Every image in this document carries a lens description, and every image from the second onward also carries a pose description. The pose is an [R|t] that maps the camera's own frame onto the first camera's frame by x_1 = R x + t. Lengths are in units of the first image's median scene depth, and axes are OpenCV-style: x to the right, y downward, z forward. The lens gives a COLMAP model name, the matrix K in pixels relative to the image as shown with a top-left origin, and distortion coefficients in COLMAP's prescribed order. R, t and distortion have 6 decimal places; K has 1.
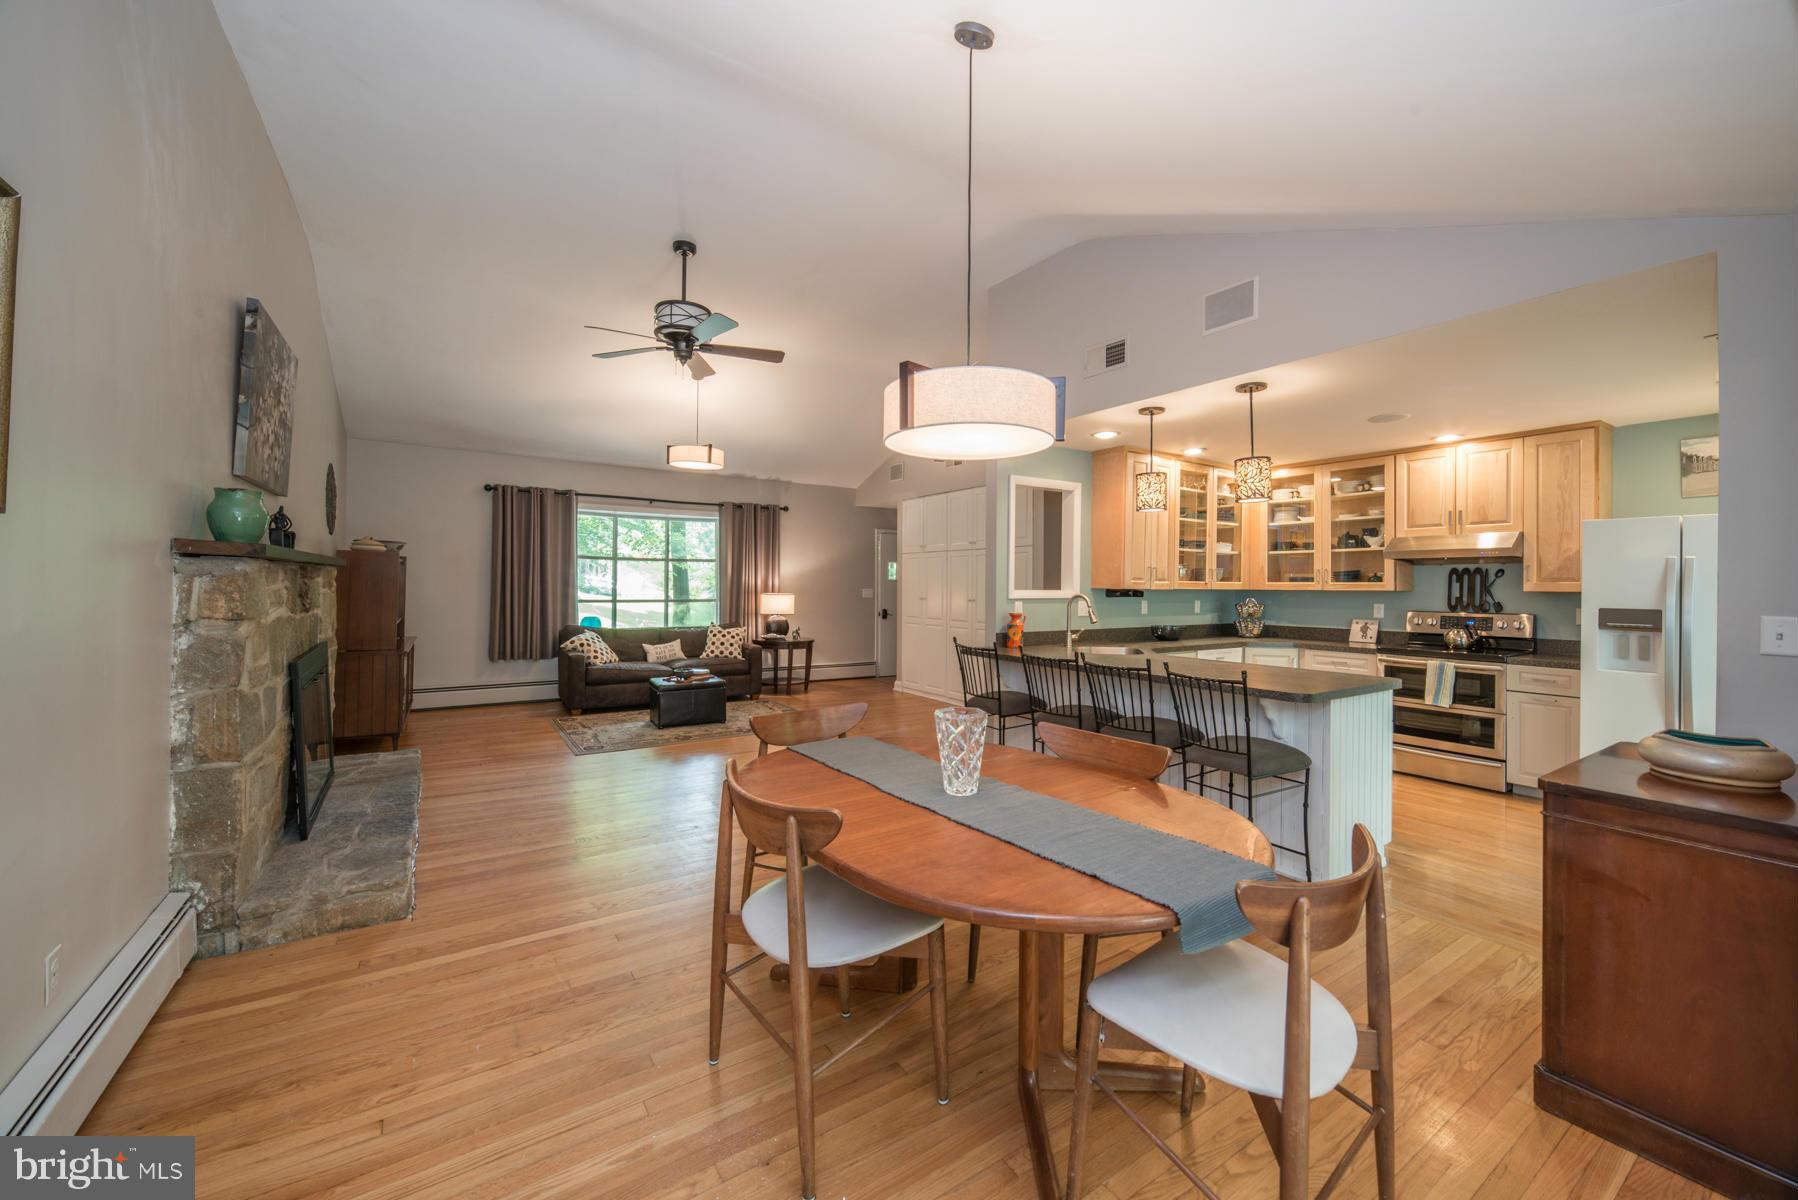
lens RADIAL K [[688.4, 0, 900.5], [0, 688.4, 586.3], [0, 0, 1]] dist [-0.010783, 0.004188]
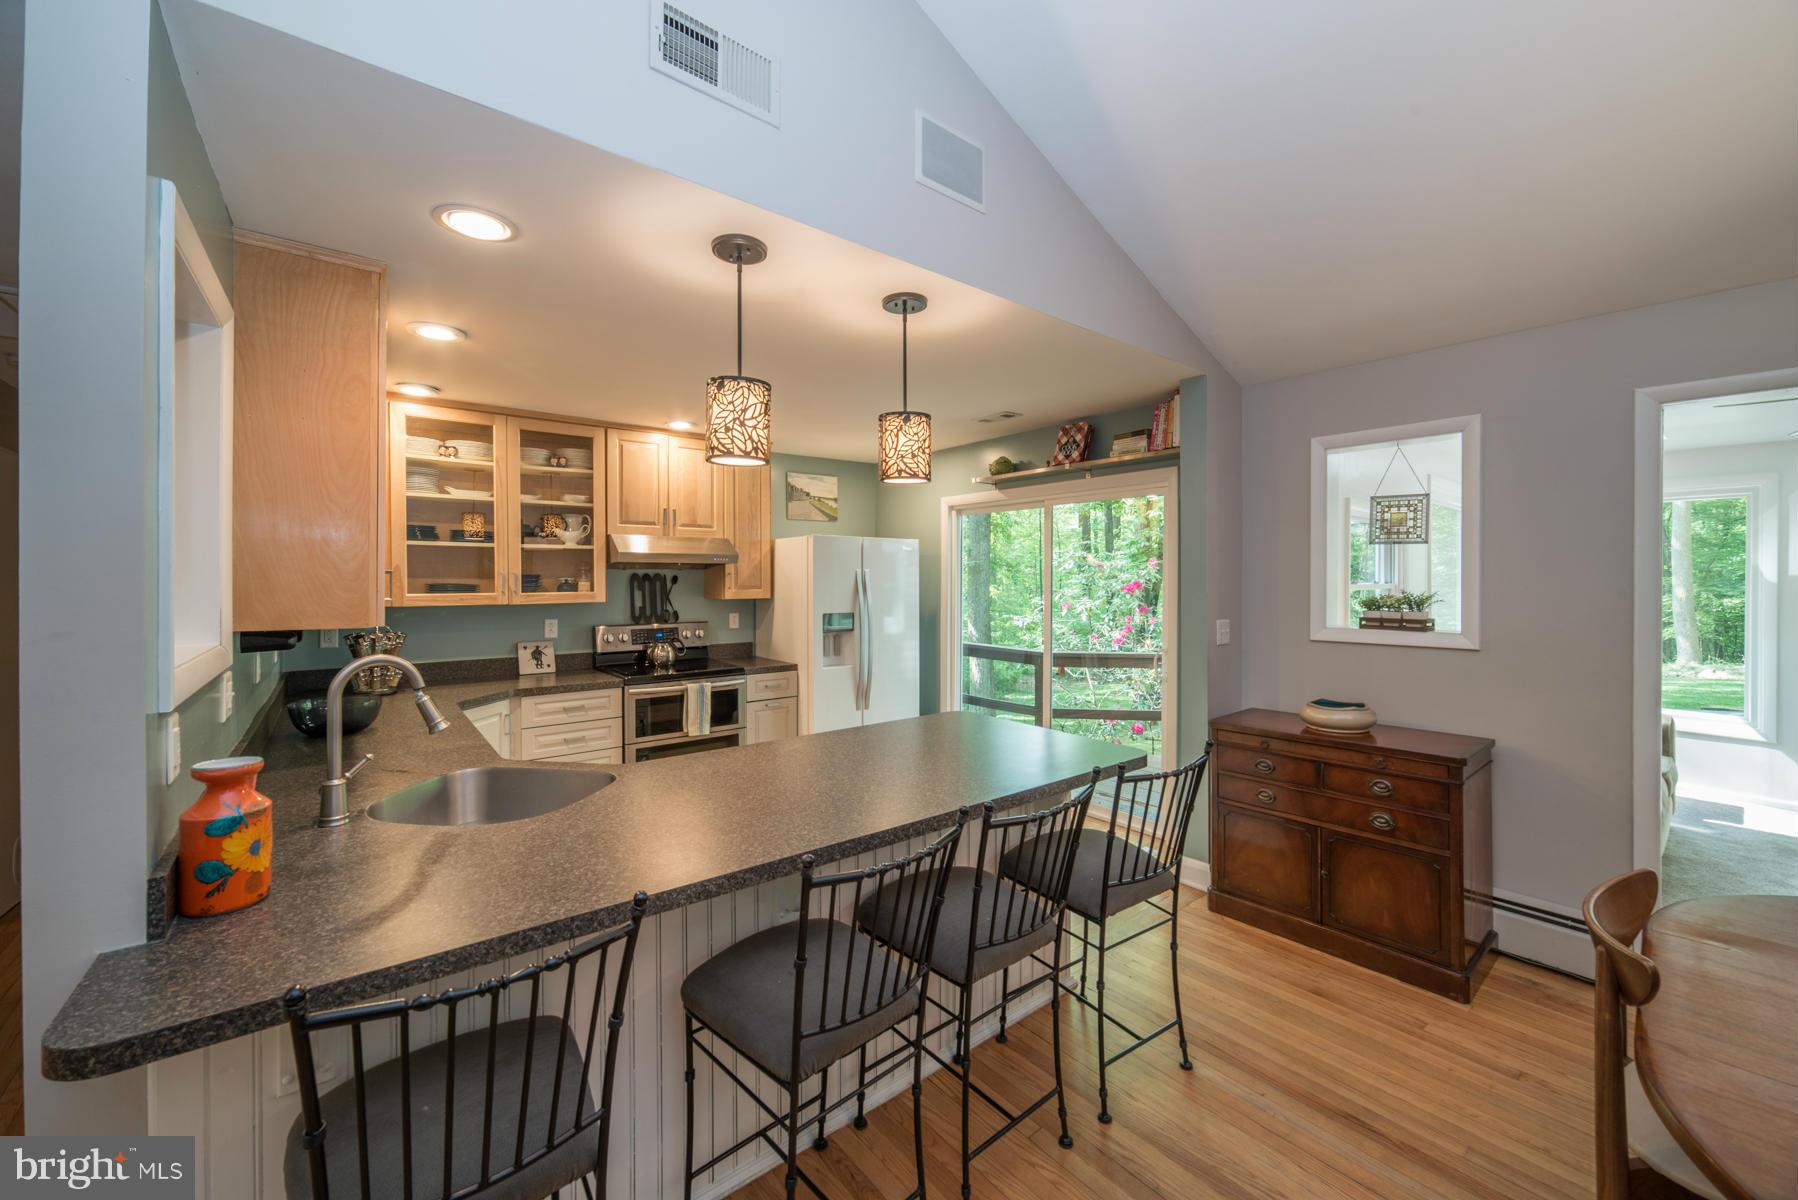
lens RADIAL K [[688.4, 0, 898.2], [0, 688.4, 586.4], [0, 0, 1]] dist [-0.010783, 0.004188]
pose [[-0.094387, -0.022306, 0.995286, -0.085628], [0.001920, 0.999743, 0.022588, -0.027004], [-0.995534, 0.004043, -0.094320, 0.690248]]
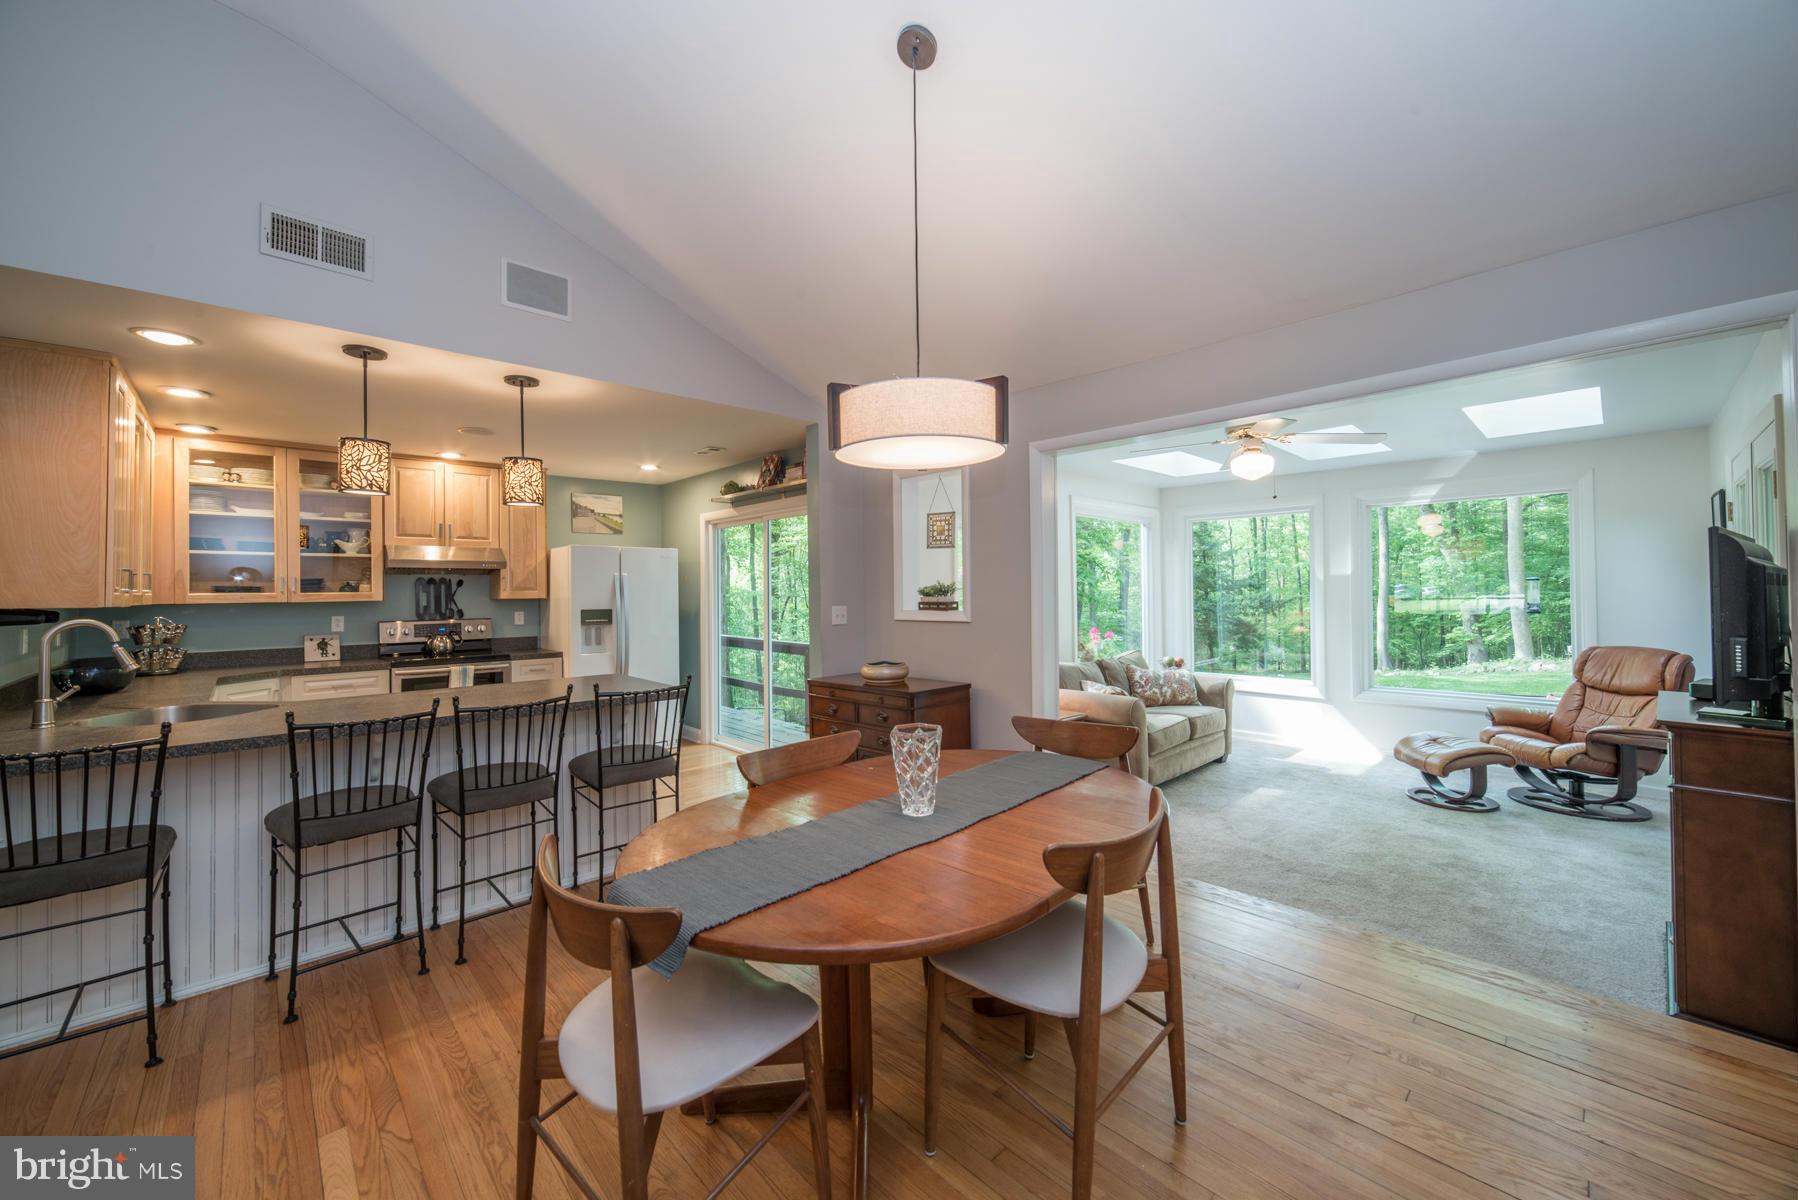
lens RADIAL K [[688.4, 0, 898.0], [0, 688.4, 586.5], [0, 0, 1]] dist [-0.010783, 0.004188]
pose [[-0.172170, -0.001899, 0.985065, -0.311415], [0.010130, 0.999942, 0.003698, -0.009373], [-0.985015, 0.010615, -0.172141, 0.429362]]
